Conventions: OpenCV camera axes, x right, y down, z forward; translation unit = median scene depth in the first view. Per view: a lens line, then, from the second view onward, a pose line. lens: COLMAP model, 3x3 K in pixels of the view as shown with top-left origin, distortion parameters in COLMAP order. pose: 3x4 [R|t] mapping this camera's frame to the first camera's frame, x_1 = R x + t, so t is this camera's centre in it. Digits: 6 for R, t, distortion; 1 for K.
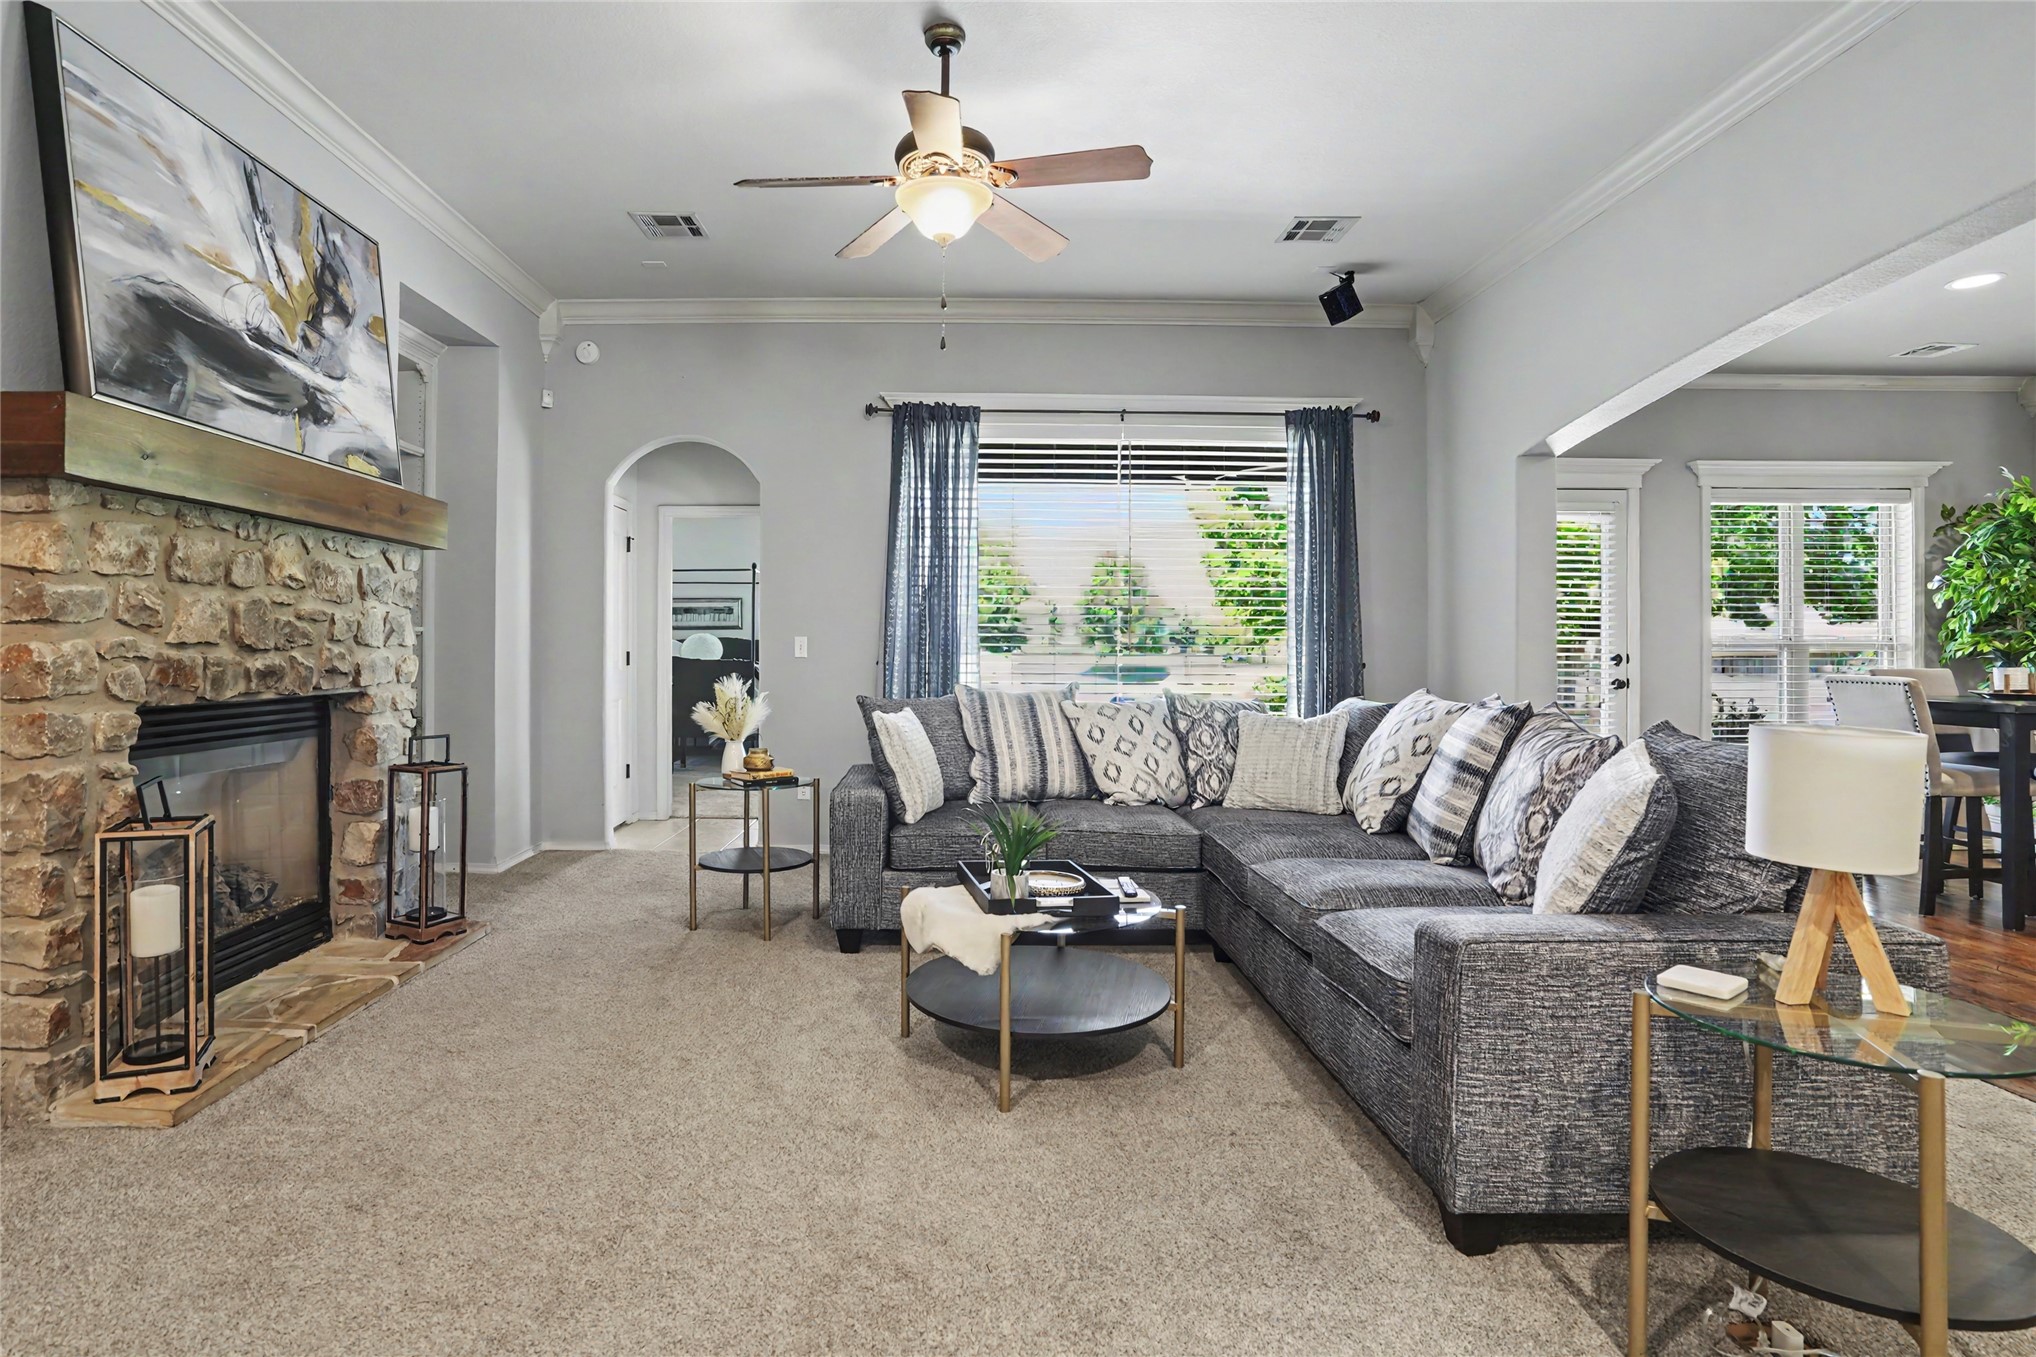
lens RADIAL K [[1038.6, 0, 939.6], [0, 1038.6, 640.6], [0, 0, 1]] dist [-0.064639, 0.034830]
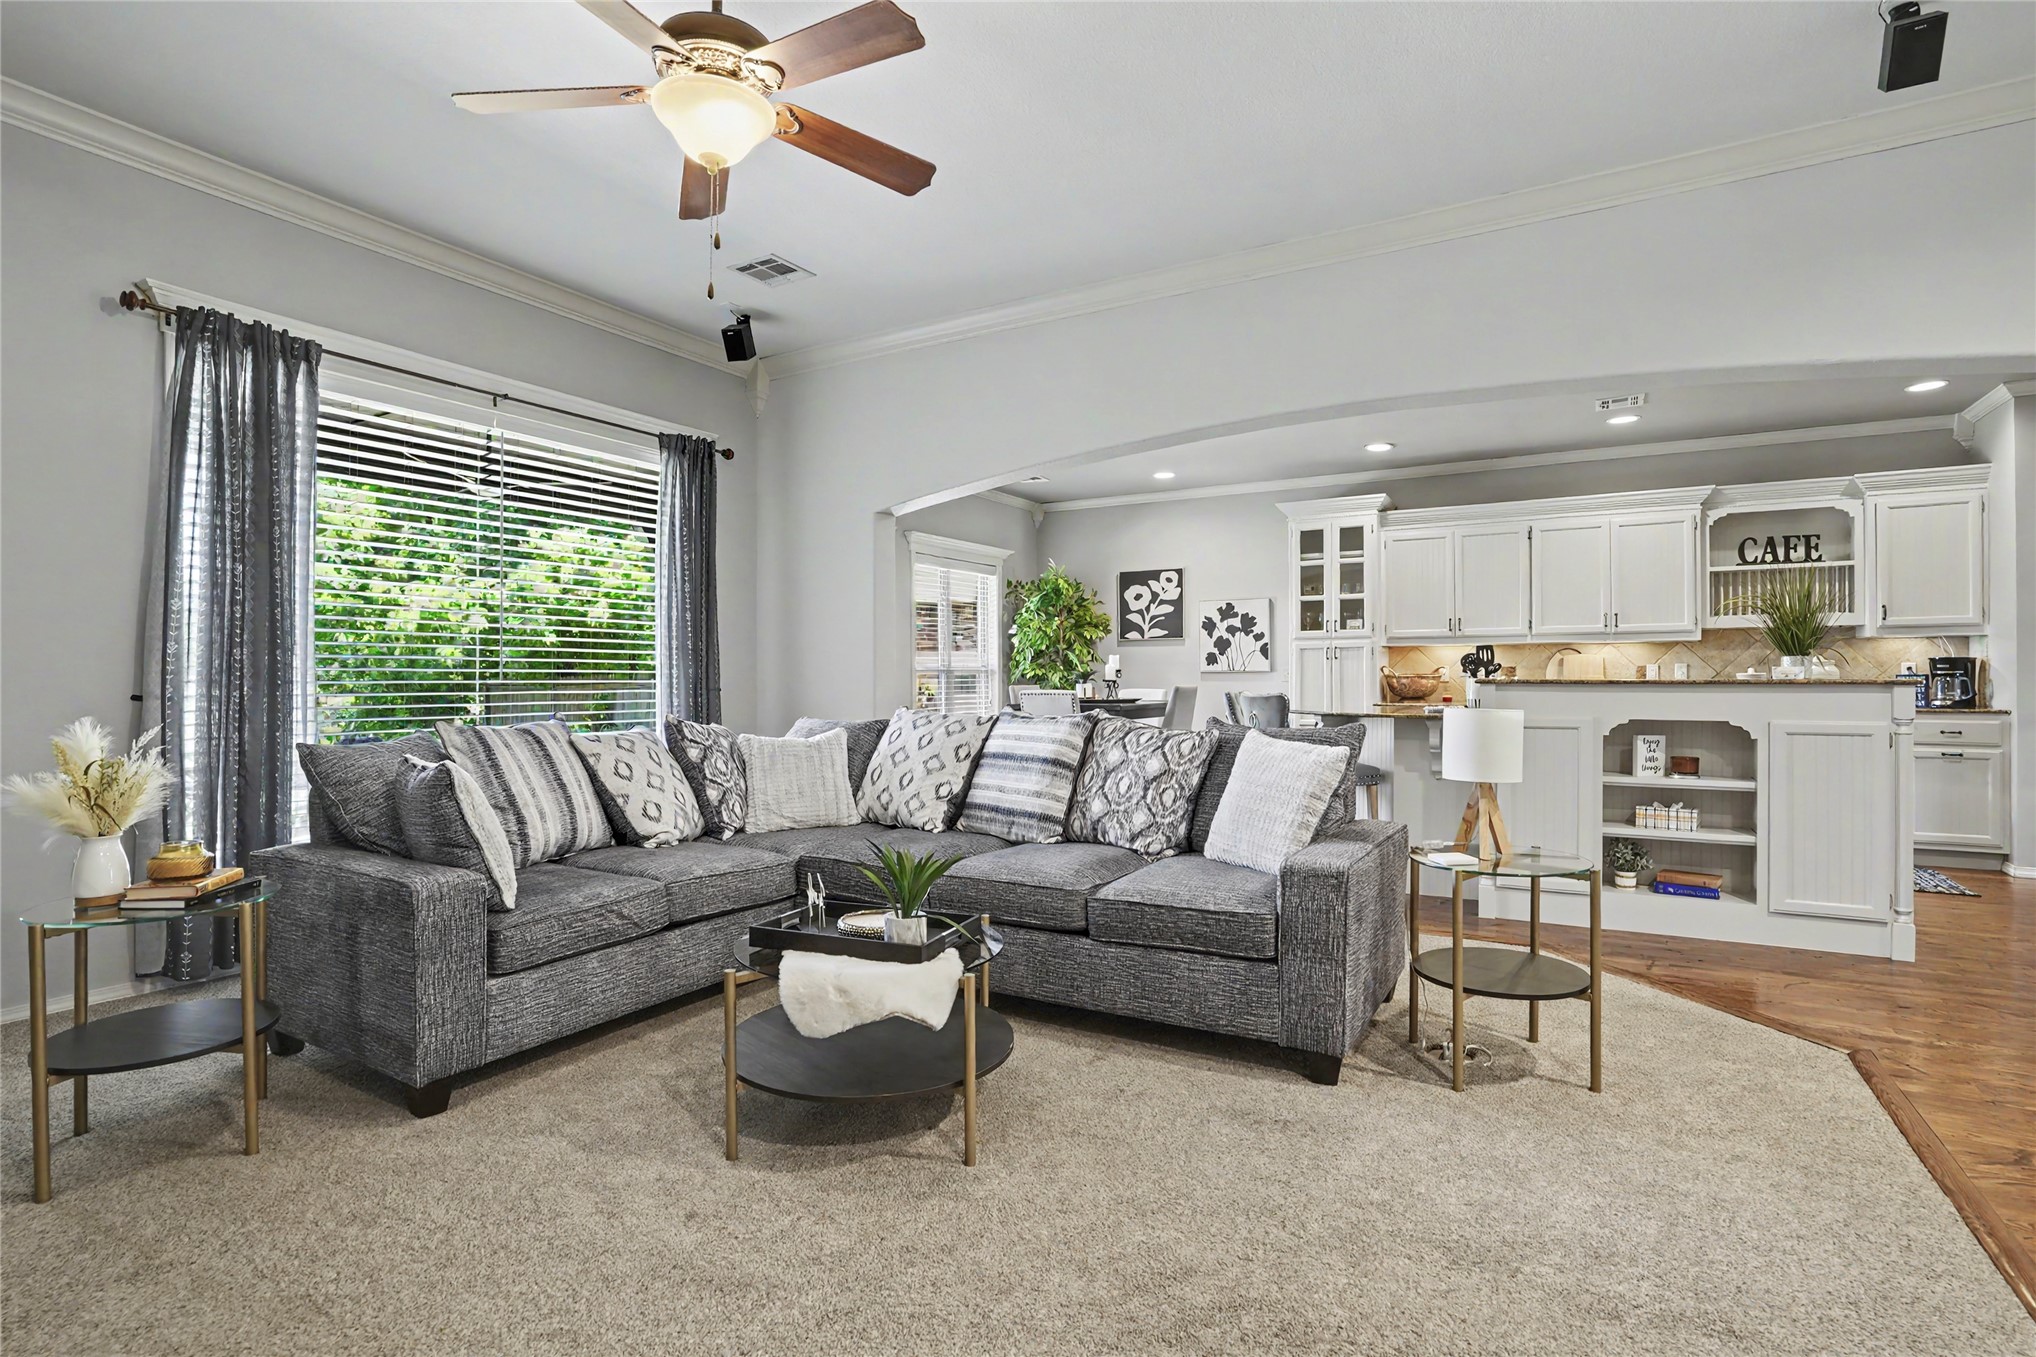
lens RADIAL K [[985.6, 0, 1018.0], [0, 985.6, 678.5], [0, 0, 1]] dist [-0.059952, 0.027270]
pose [[0.502580, -0.006896, 0.864503, -0.474579], [-0.000089, 0.999968, 0.008028, 0.007629], [-0.864531, -0.004112, 0.502563, 0.365938]]
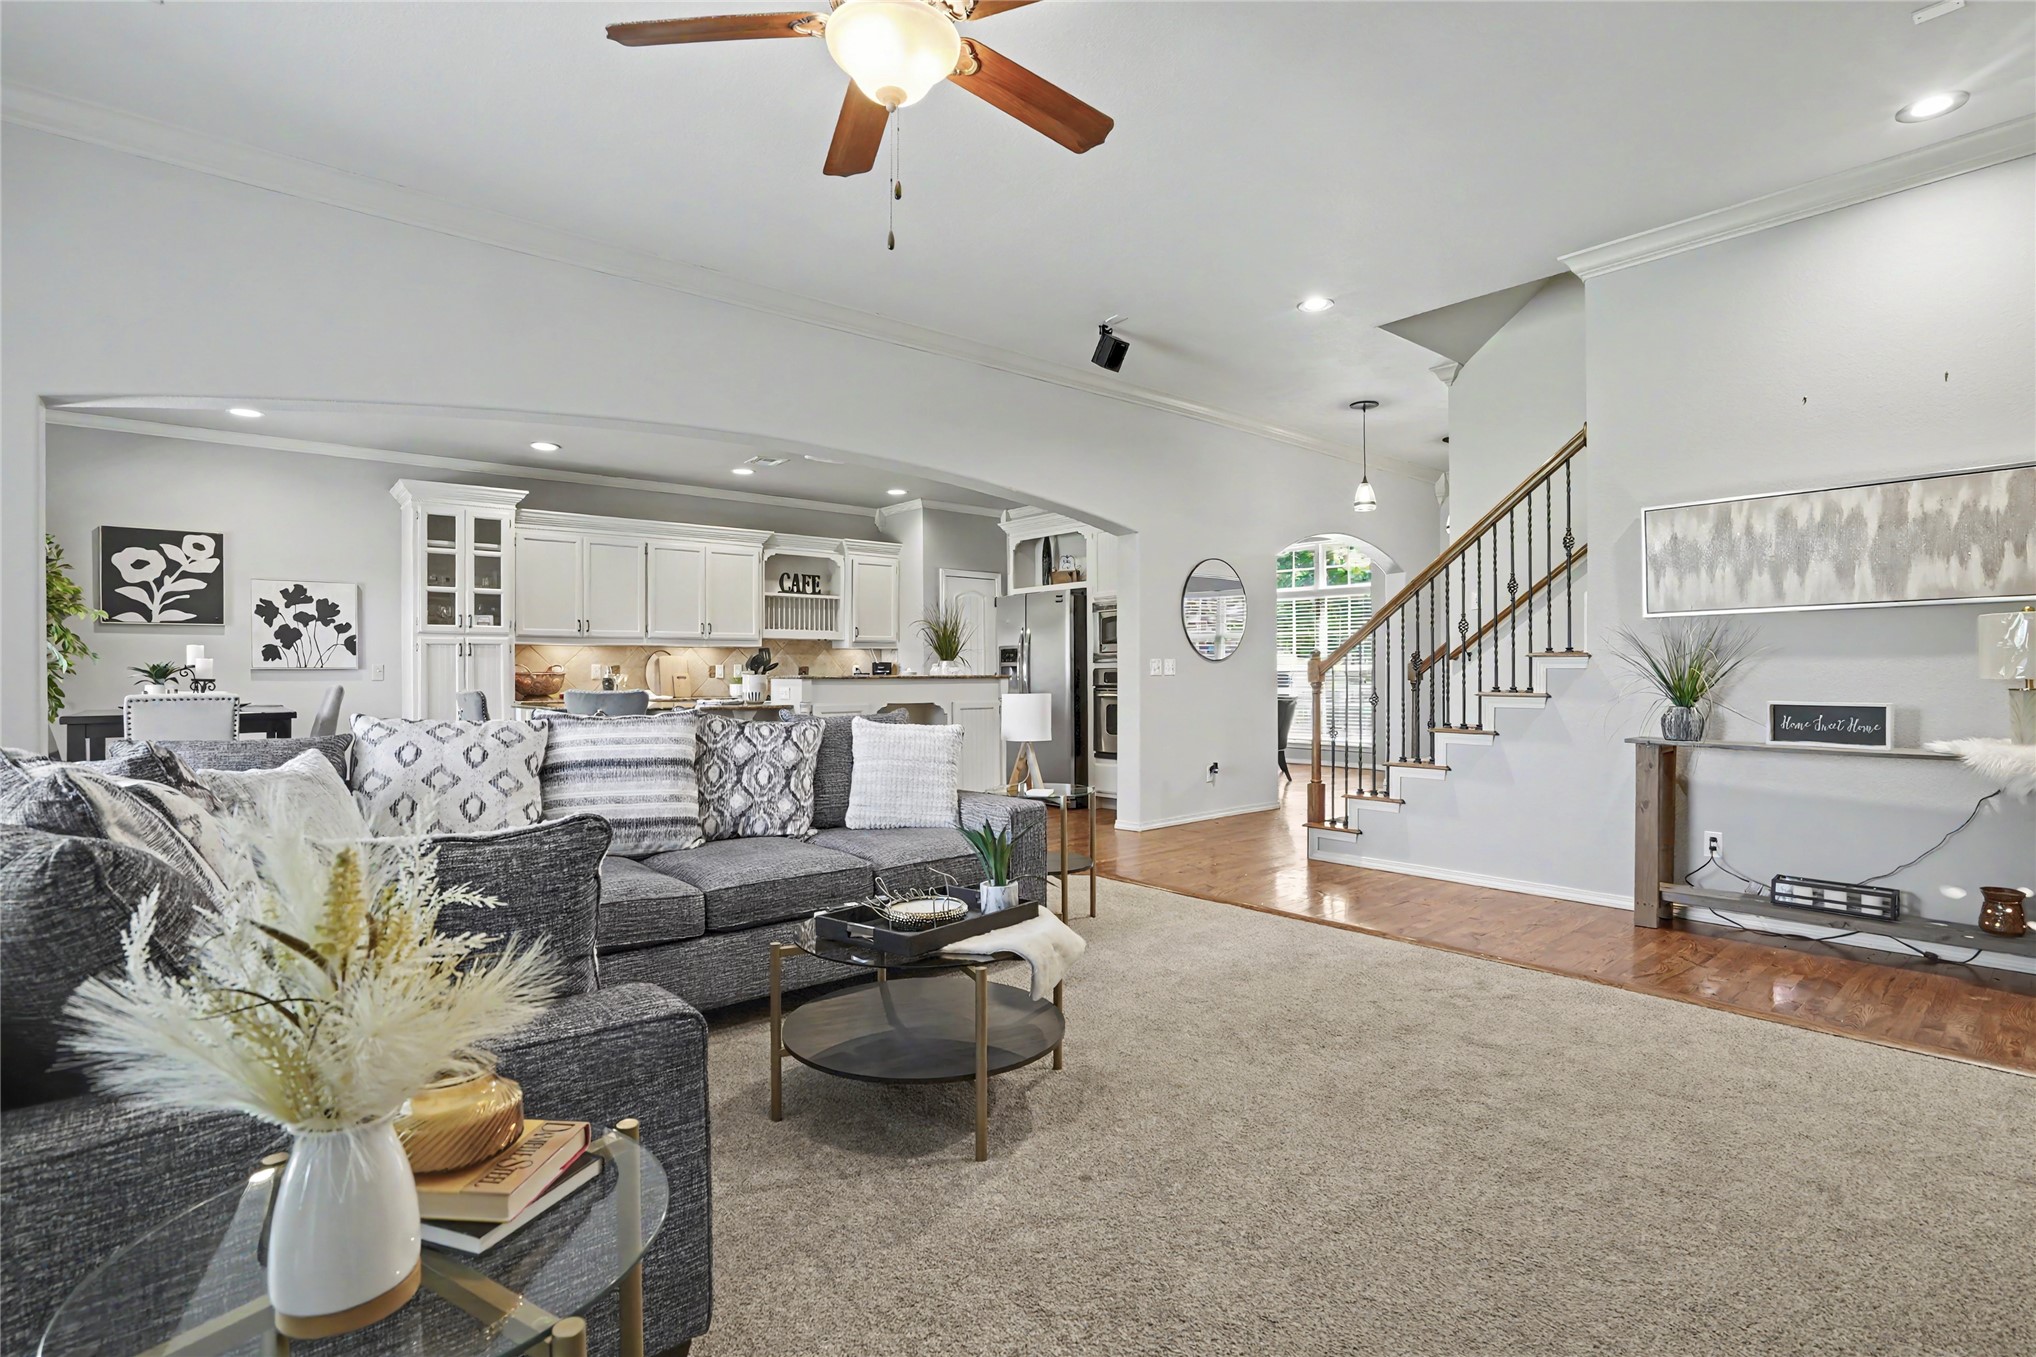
lens RADIAL K [[985.6, 0, 1018.0], [0, 985.6, 678.5], [0, 0, 1]] dist [-0.059952, 0.027270]
pose [[-0.654562, -0.006788, 0.755978, -0.521282], [-0.004080, 0.999977, 0.005446, 0.012603], [-0.755998, 0.000480, -0.654574, 1.243614]]
